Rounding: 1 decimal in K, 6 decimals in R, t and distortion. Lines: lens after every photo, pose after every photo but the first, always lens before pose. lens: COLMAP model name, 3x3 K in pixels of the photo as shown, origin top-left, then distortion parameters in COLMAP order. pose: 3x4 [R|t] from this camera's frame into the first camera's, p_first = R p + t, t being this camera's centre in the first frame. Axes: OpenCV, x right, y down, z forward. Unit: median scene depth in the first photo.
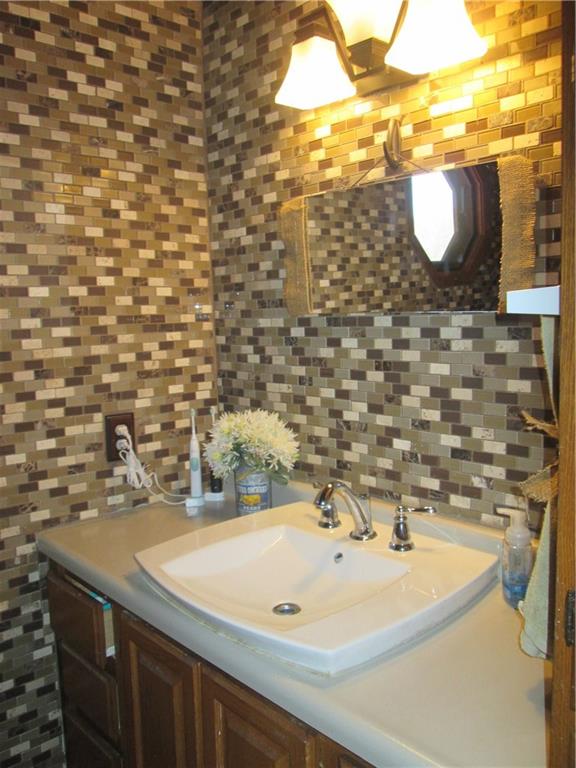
lens RADIAL K [[642.9, 0, 288.0], [0, 642.9, 384.0], [0, 0, 1]] dist [-0.058110, 0.063550]
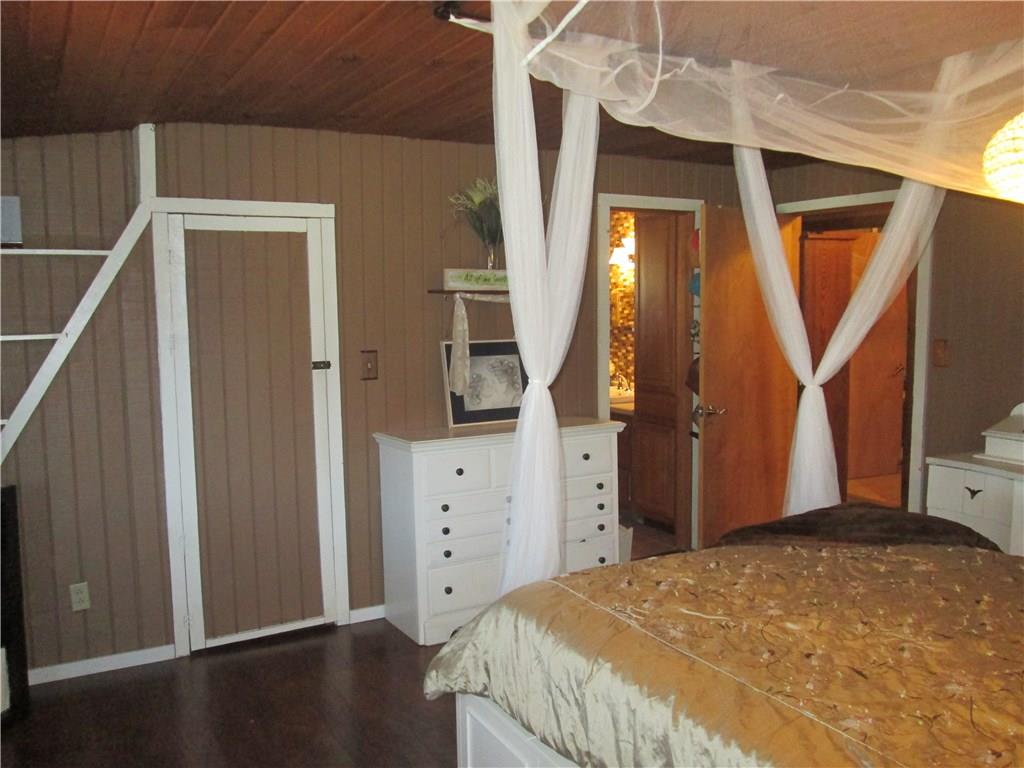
lens RADIAL K [[857.2, 0, 512.0], [0, 857.2, 384.0], [0, 0, 1]] dist [-0.058110, 0.063550]
pose [[0.973628, 0.040866, -0.224453, 0.473487], [-0.040262, 0.999163, 0.007269, 0.165198], [0.224562, 0.001959, 0.974458, -3.194566]]
